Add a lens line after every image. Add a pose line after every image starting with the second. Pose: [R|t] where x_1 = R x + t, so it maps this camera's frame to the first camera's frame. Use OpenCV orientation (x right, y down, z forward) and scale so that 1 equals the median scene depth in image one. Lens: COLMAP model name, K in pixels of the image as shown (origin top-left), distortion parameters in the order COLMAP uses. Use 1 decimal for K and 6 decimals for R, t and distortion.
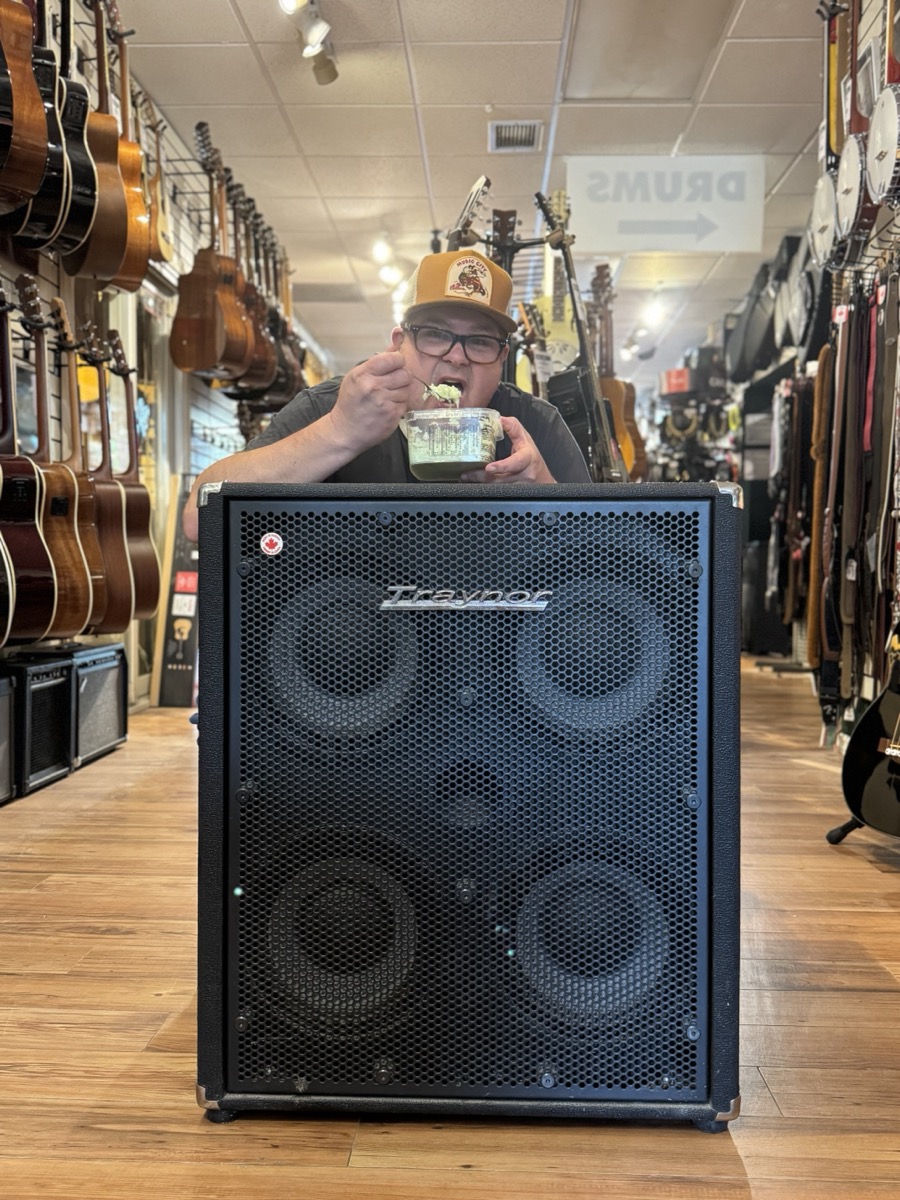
lens RADIAL K [[1225.8, 0, 431.3], [0, 1225.8, 598.5], [0, 0, 1]] dist [-0.008012, -0.024165]
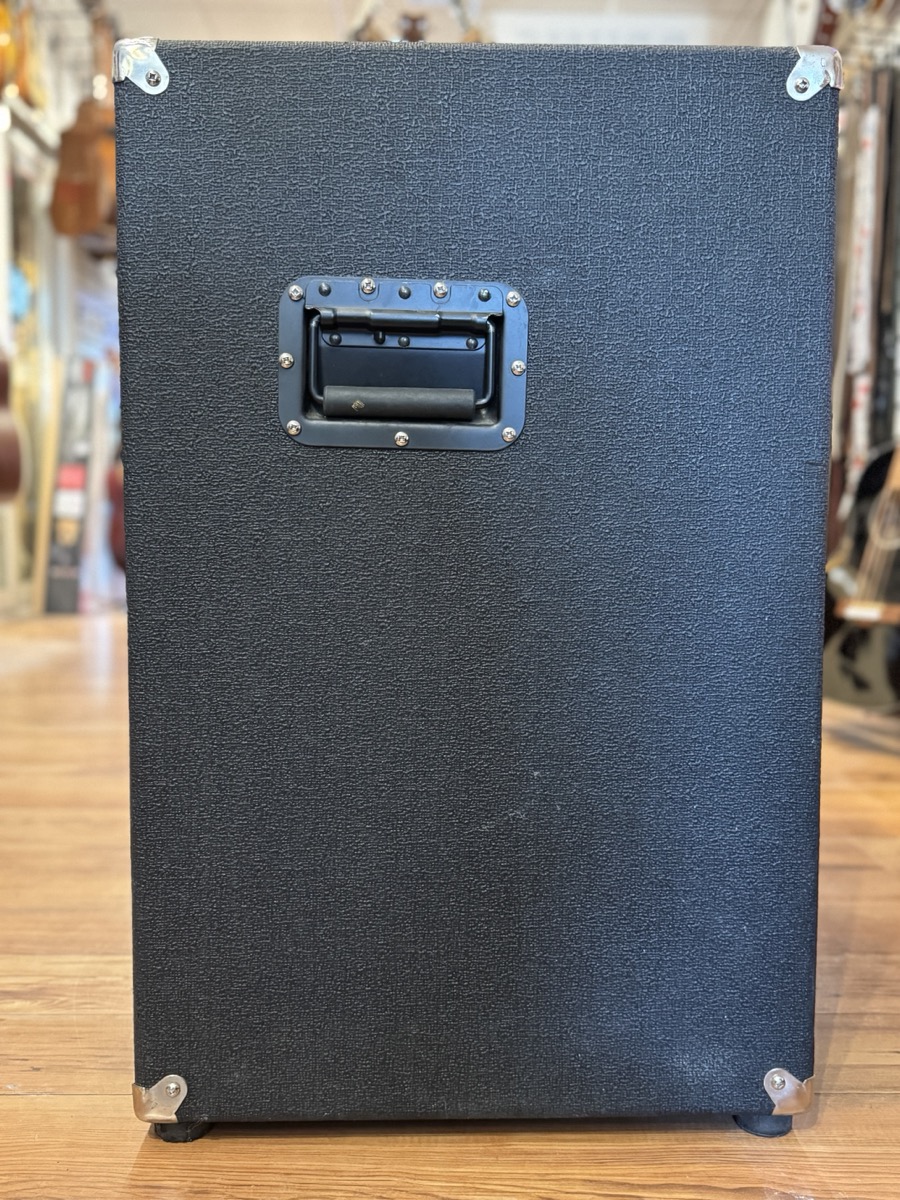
lens RADIAL K [[1226.3, 0, 450.0], [0, 1226.3, 600.0], [0, 0, 1]] dist [0.023188, -0.030494]
pose [[0.997963, -0.006124, 0.063503, 0.027482], [0.003657, 0.999237, 0.038893, 0.060743], [-0.063693, -0.038582, 0.997223, 0.115312]]
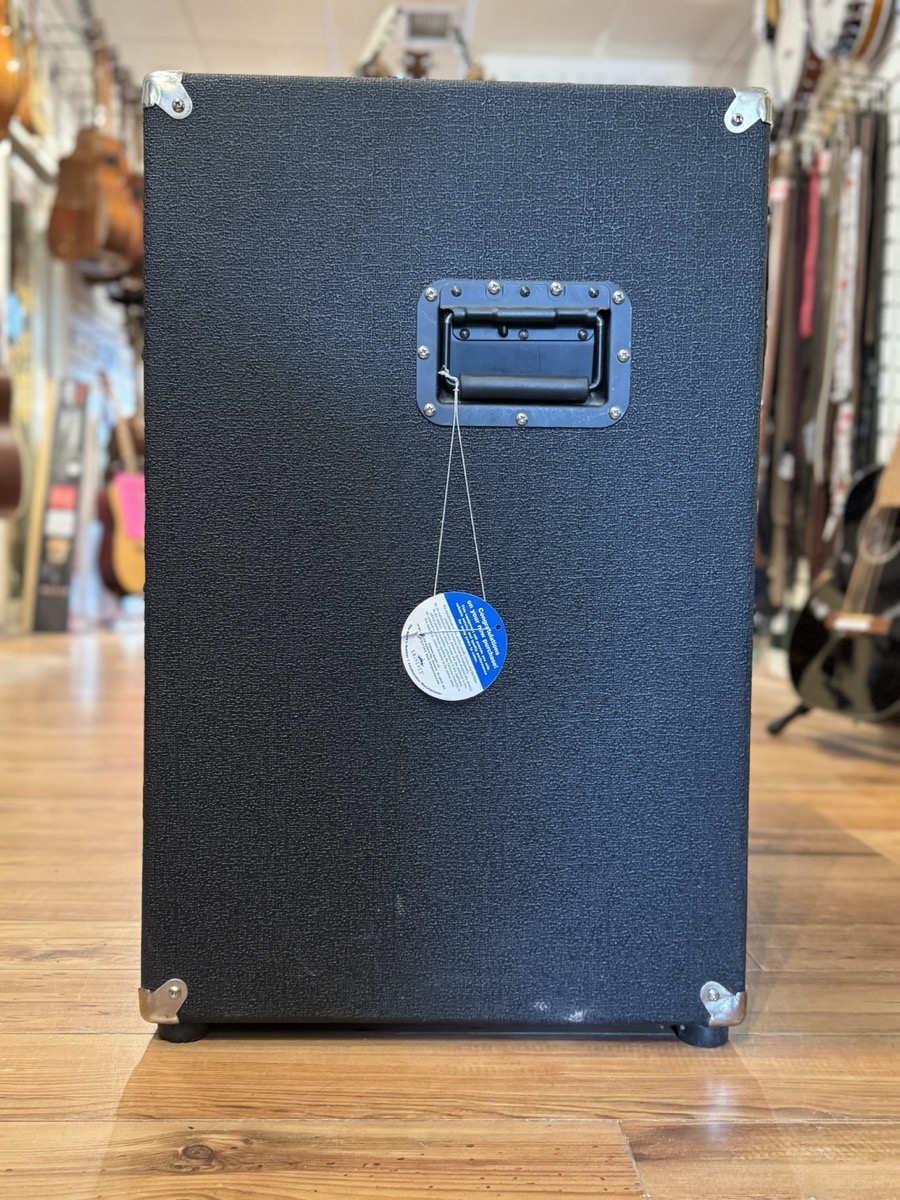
lens RADIAL K [[1226.3, 0, 450.0], [0, 1226.3, 600.0], [0, 0, 1]] dist [0.023188, -0.030494]
pose [[0.995817, 0.007973, 0.091026, 0.004546], [-0.008721, 0.999931, 0.007820, 0.076367], [-0.090957, -0.008581, 0.995818, 0.095406]]
